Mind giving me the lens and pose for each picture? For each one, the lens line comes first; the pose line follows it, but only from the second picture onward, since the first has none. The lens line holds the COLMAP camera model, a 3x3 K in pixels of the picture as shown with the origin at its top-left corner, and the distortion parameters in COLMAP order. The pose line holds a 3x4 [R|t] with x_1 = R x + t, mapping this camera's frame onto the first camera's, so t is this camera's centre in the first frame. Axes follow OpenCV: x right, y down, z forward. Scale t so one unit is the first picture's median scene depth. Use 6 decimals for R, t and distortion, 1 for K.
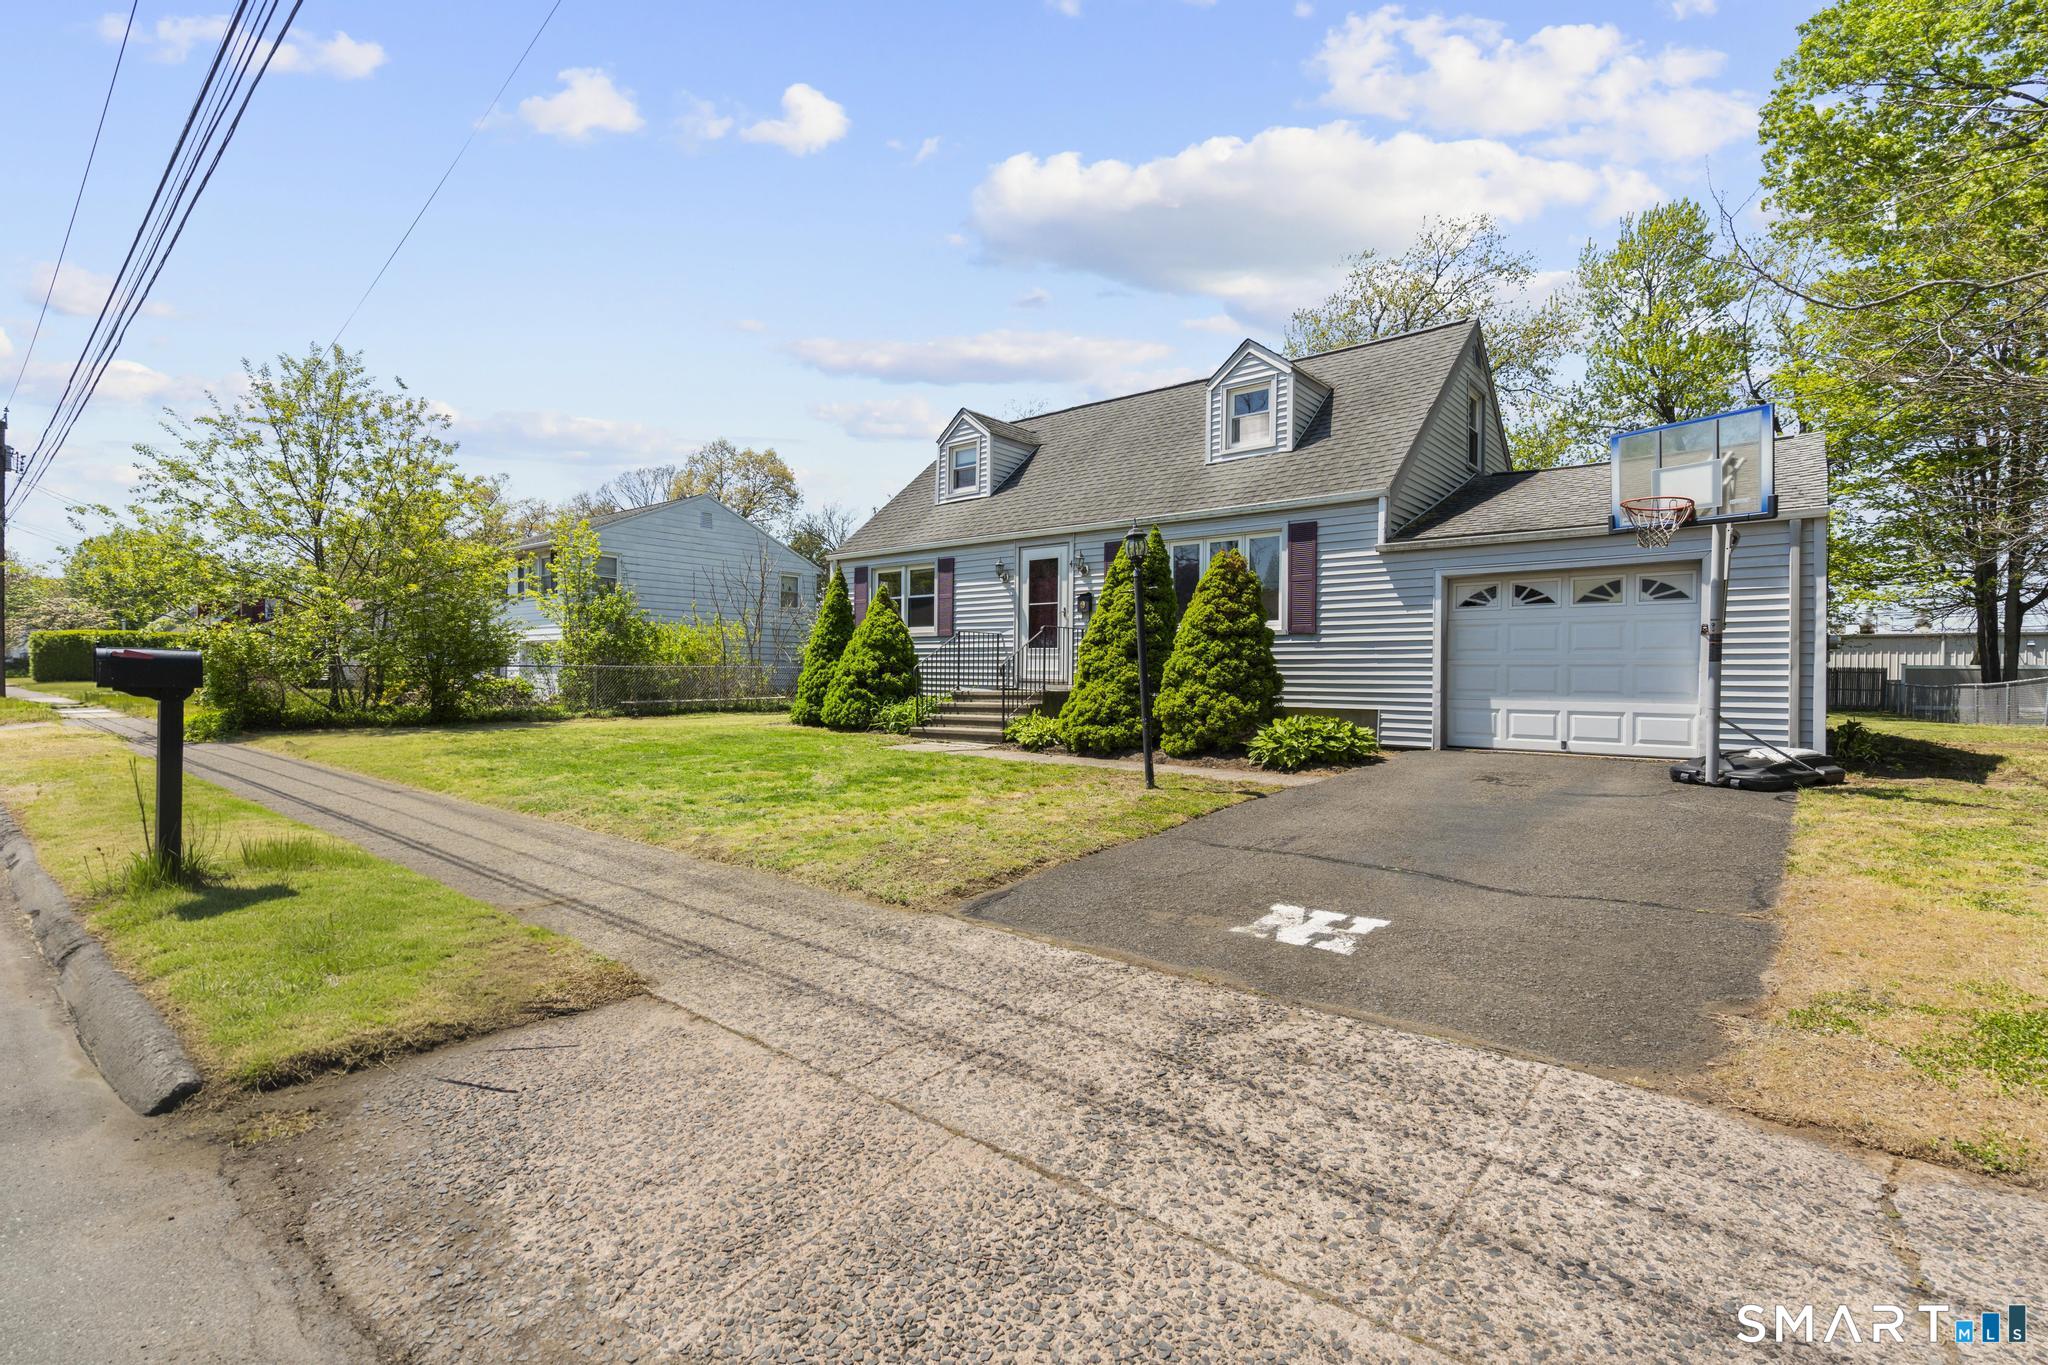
lens RADIAL K [[919.4, 0, 1037.9], [0, 919.4, 679.7], [0, 0, 1]] dist [-0.010487, 0.005332]
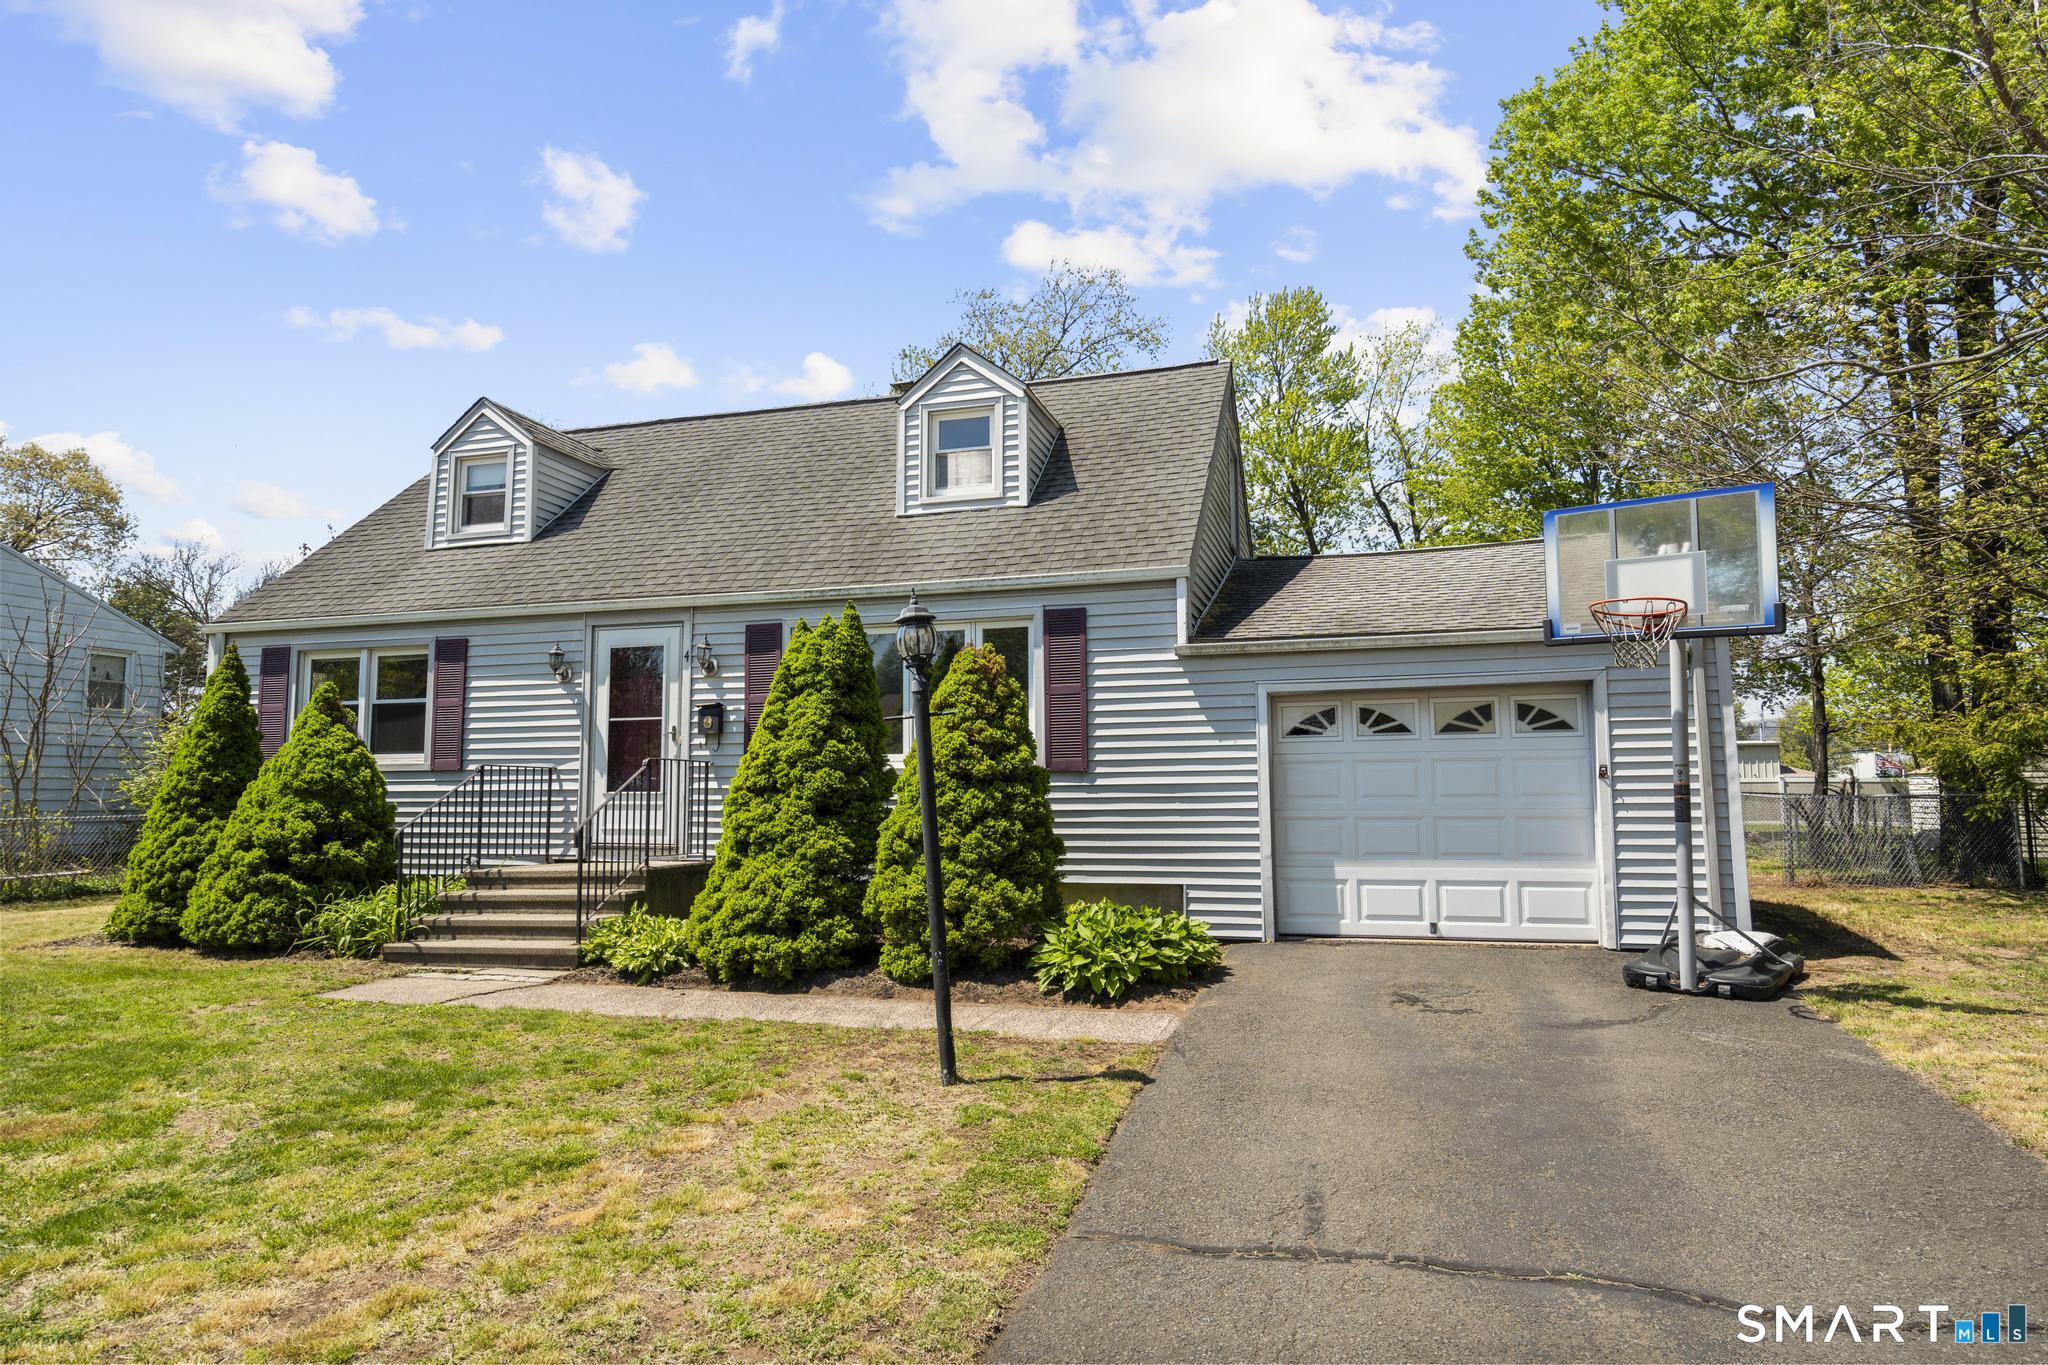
lens RADIAL K [[1135.6, 0, 1024.0], [0, 1135.6, 682.5], [0, 0, 1]] dist [0.003629, 0.004128]
pose [[0.913015, 0.021753, 0.407346, -0.072492], [0.018765, 0.995280, -0.095209, -0.032692], [-0.407495, 0.094571, 0.908297, 0.223420]]
